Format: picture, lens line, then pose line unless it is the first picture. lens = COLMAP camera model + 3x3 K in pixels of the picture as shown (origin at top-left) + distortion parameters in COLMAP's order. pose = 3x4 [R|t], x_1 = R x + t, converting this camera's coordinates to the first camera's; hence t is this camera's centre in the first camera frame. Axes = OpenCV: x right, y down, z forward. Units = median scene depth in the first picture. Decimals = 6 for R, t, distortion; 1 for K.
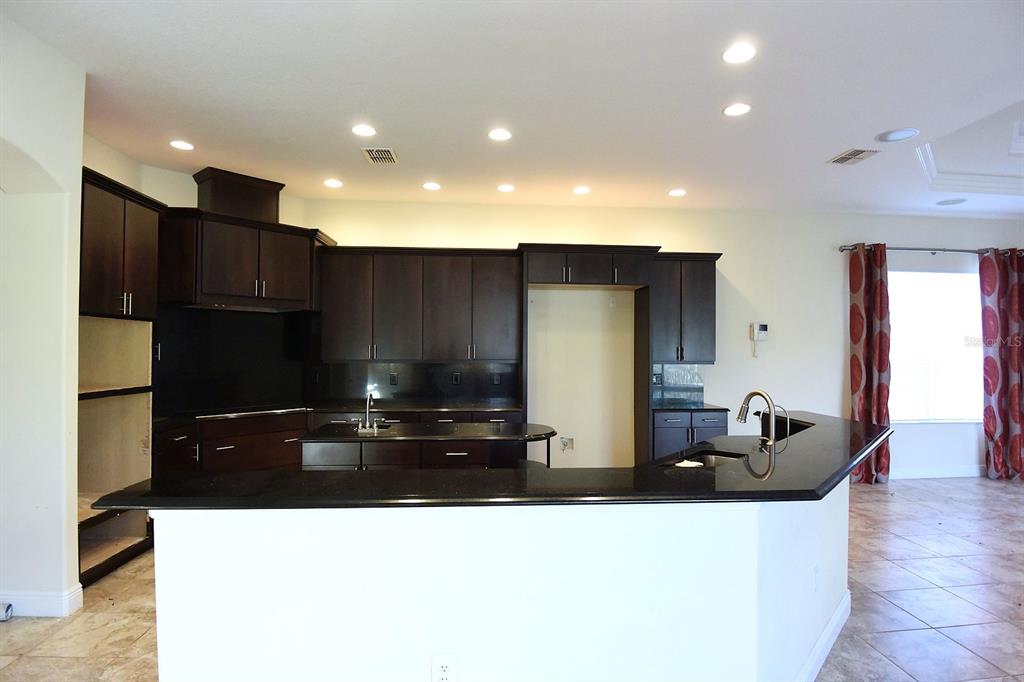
lens RADIAL K [[542.3, 0, 517.4], [0, 542.3, 343.9], [0, 0, 1]] dist [-0.024040, -0.006573]
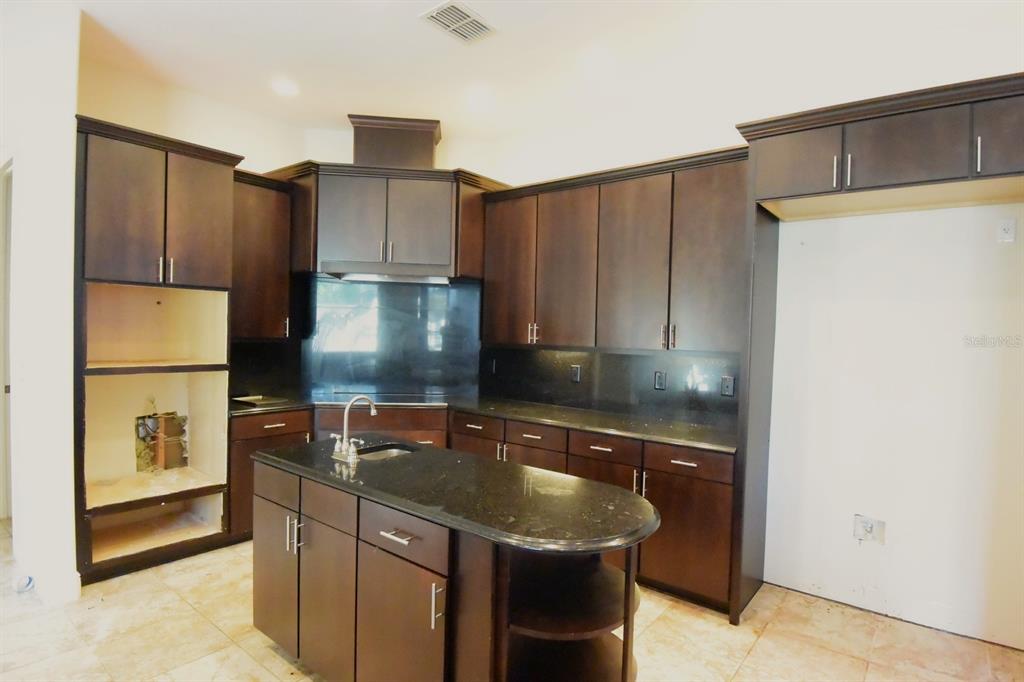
lens RADIAL K [[542.3, 0, 513.0], [0, 542.3, 347.4], [0, 0, 1]] dist [-0.024040, -0.006573]
pose [[0.737474, 0.033665, -0.674536, 0.173568], [-0.015875, 0.999345, 0.032519, 0.009202], [0.675189, -0.013274, 0.737526, 0.426785]]
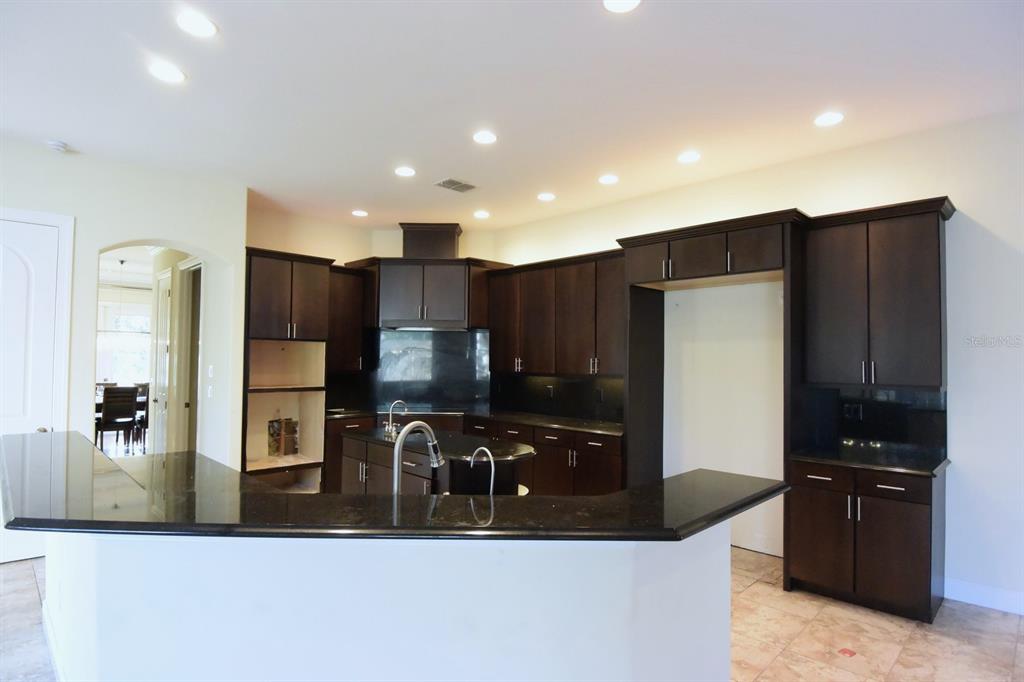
lens RADIAL K [[542.3, 0, 514.2], [0, 542.3, 347.4], [0, 0, 1]] dist [-0.024040, -0.006573]
pose [[0.652799, -0.016877, -0.757343, 0.483919], [0.000588, 0.999763, -0.021772, 0.003034], [0.757531, 0.013767, 0.652655, 0.281793]]
